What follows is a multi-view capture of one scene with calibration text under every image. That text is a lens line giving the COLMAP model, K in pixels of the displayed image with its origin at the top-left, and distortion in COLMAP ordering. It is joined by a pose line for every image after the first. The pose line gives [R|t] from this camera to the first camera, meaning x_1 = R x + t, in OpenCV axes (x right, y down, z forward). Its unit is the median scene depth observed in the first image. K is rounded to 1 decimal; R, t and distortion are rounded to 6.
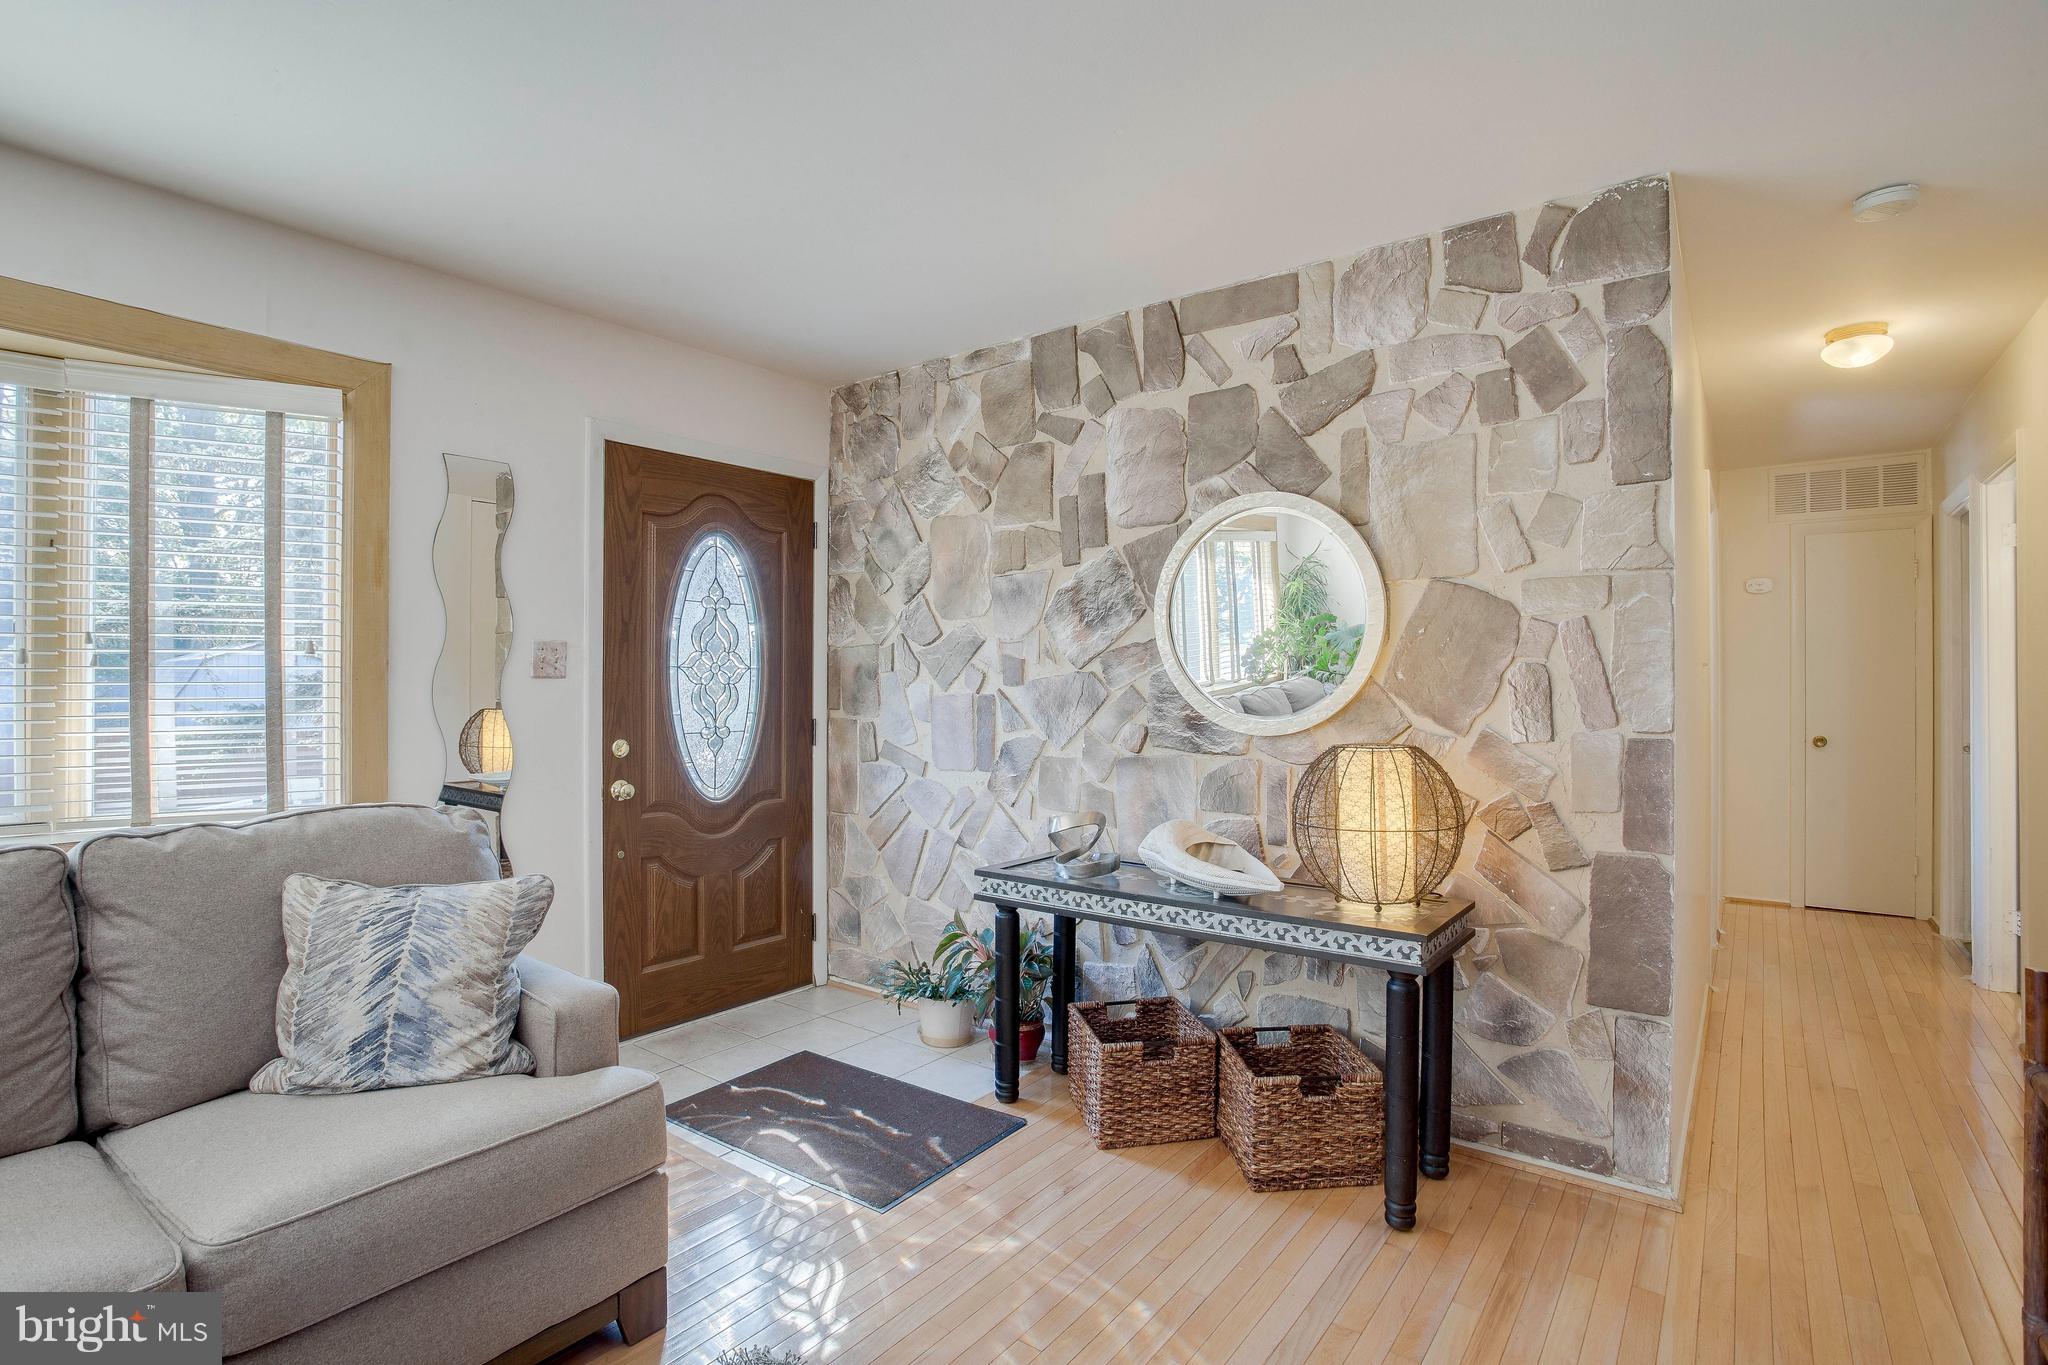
lens RADIAL K [[997.8, 0, 1014.9], [0, 997.8, 672.6], [0, 0, 1]] dist [-0.068593, 0.027499]
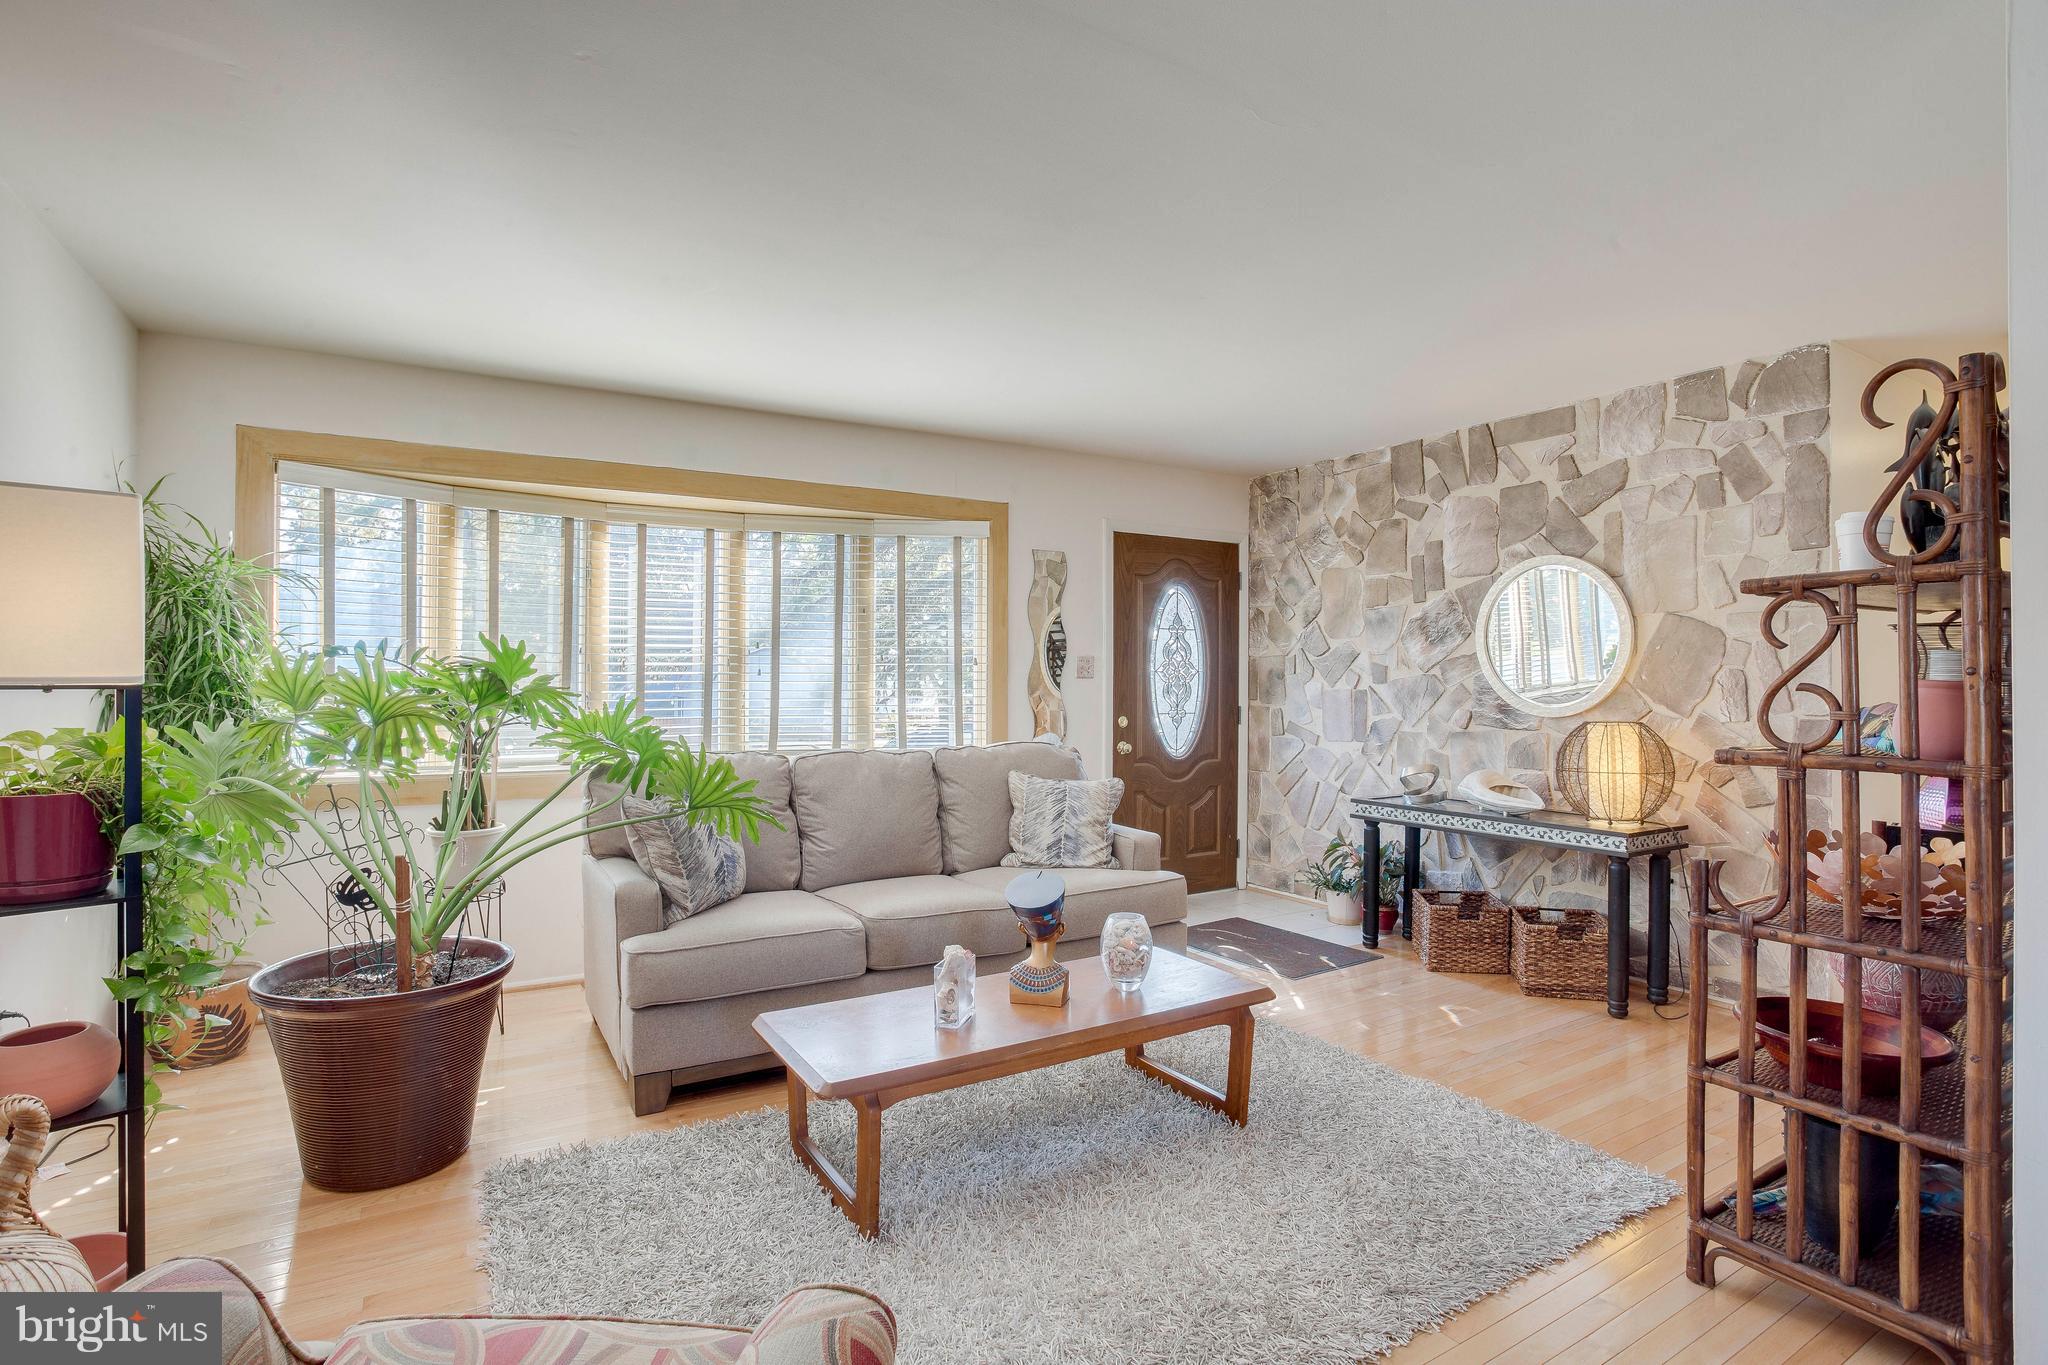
lens RADIAL K [[997.8, 0, 1014.2], [0, 997.8, 676.4], [0, 0, 1]] dist [-0.068593, 0.027499]
pose [[0.928749, 0.000788, -0.370709, 0.044295], [0.000683, 0.999992, 0.003836, -0.004251], [0.370710, -0.003816, 0.928741, -0.641469]]
